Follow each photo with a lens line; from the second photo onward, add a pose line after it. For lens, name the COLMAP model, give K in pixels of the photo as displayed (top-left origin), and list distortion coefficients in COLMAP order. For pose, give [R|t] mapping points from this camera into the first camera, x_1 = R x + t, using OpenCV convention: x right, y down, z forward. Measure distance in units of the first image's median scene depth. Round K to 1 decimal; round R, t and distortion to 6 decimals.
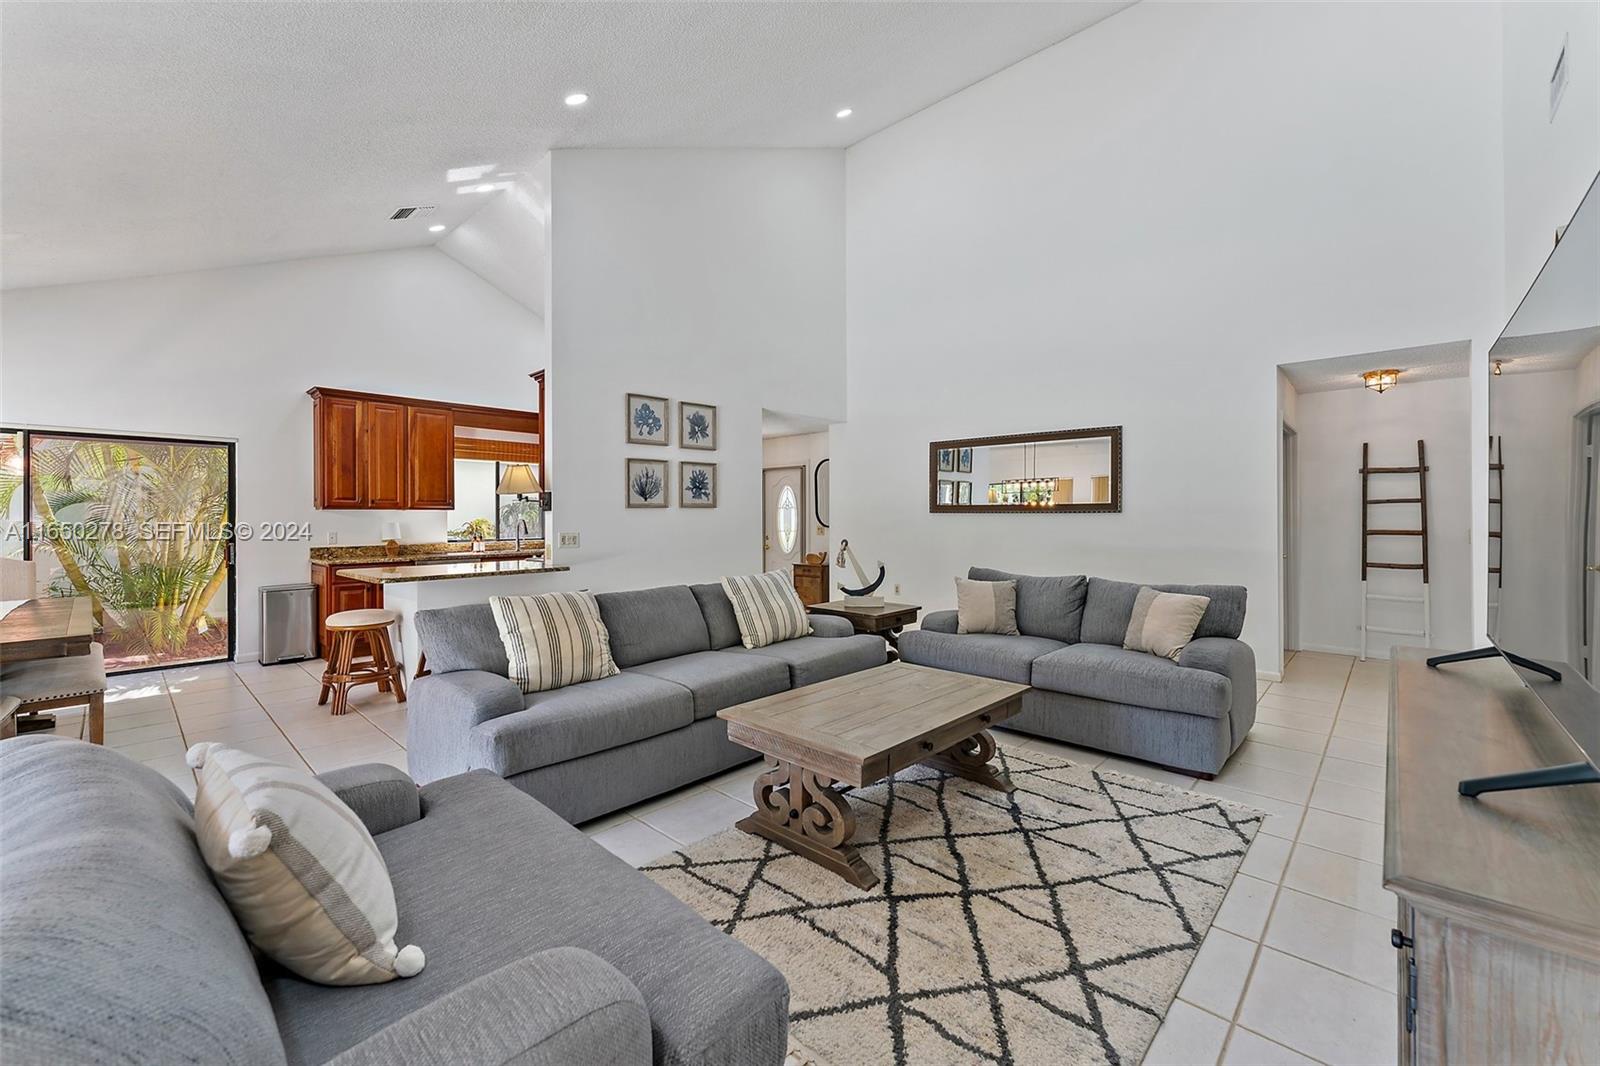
lens RADIAL K [[647.4, 0, 797.4], [0, 647.4, 519.8], [0, 0, 1]] dist [0.001893, 0.000072]
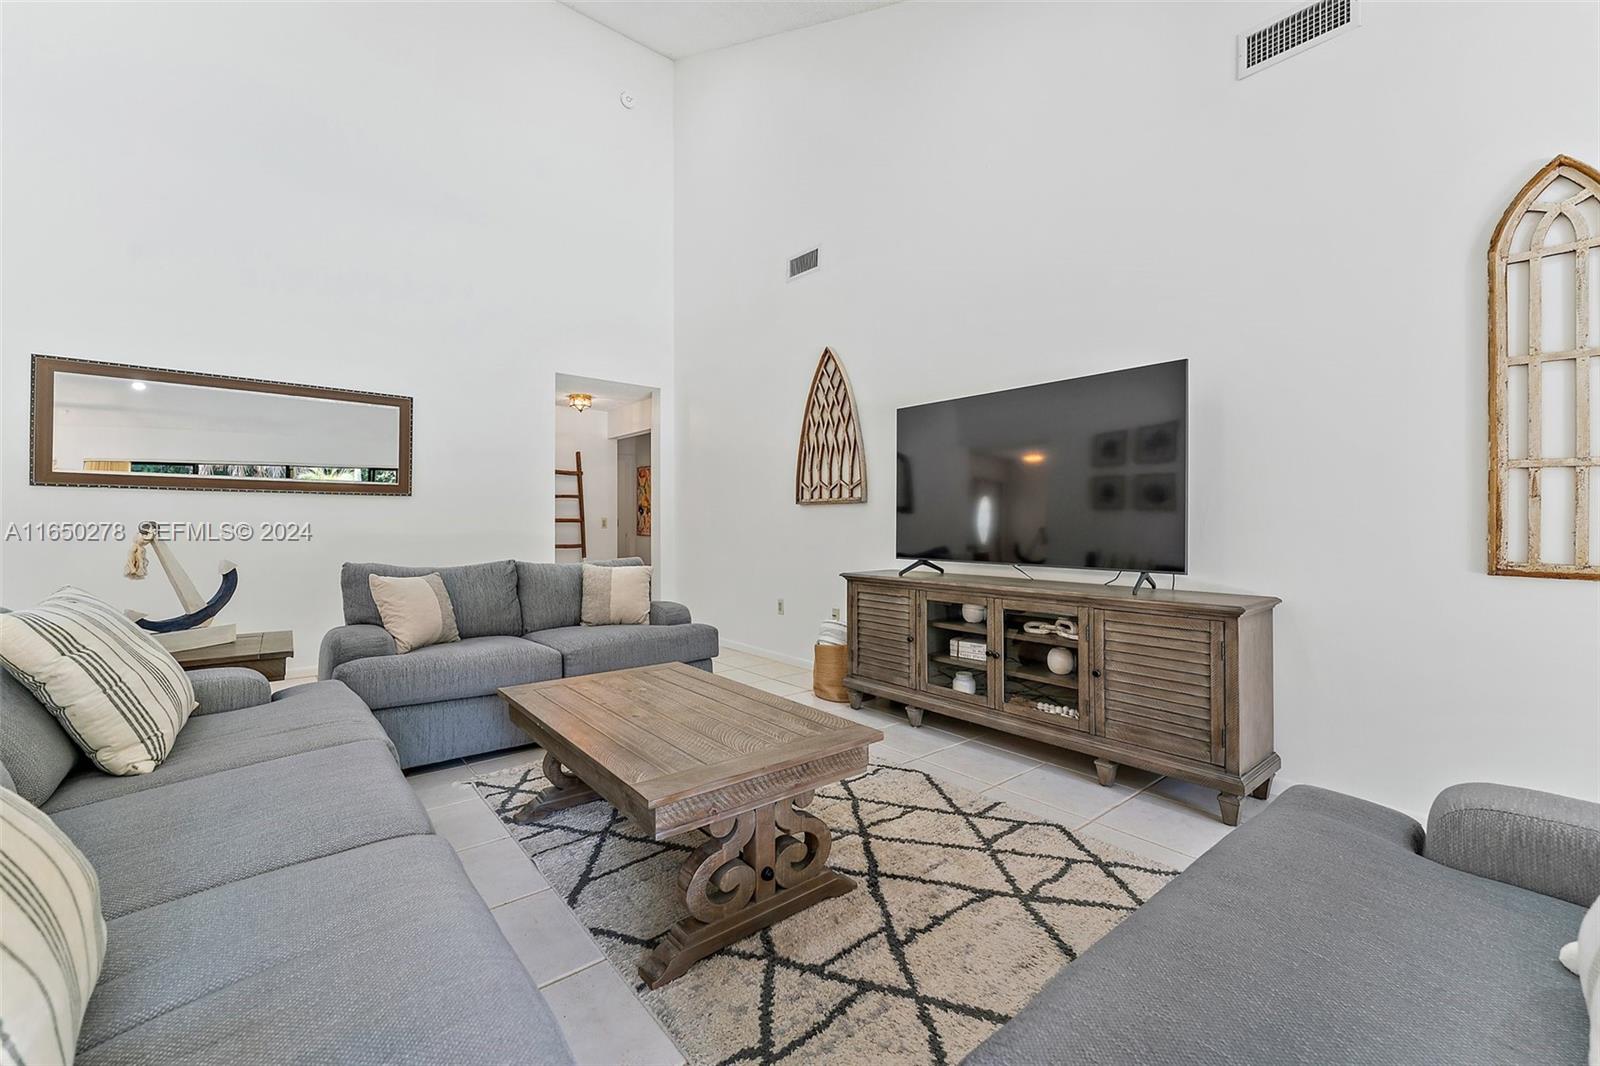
lens RADIAL K [[647.4, 0, 798.6], [0, 647.4, 521.9], [0, 0, 1]] dist [0.001893, 0.000072]
pose [[0.128673, 0.002731, 0.991683, -0.766698], [0.003794, 0.999988, -0.003246, 0.071608], [-0.991680, 0.004180, 0.128661, 0.937229]]
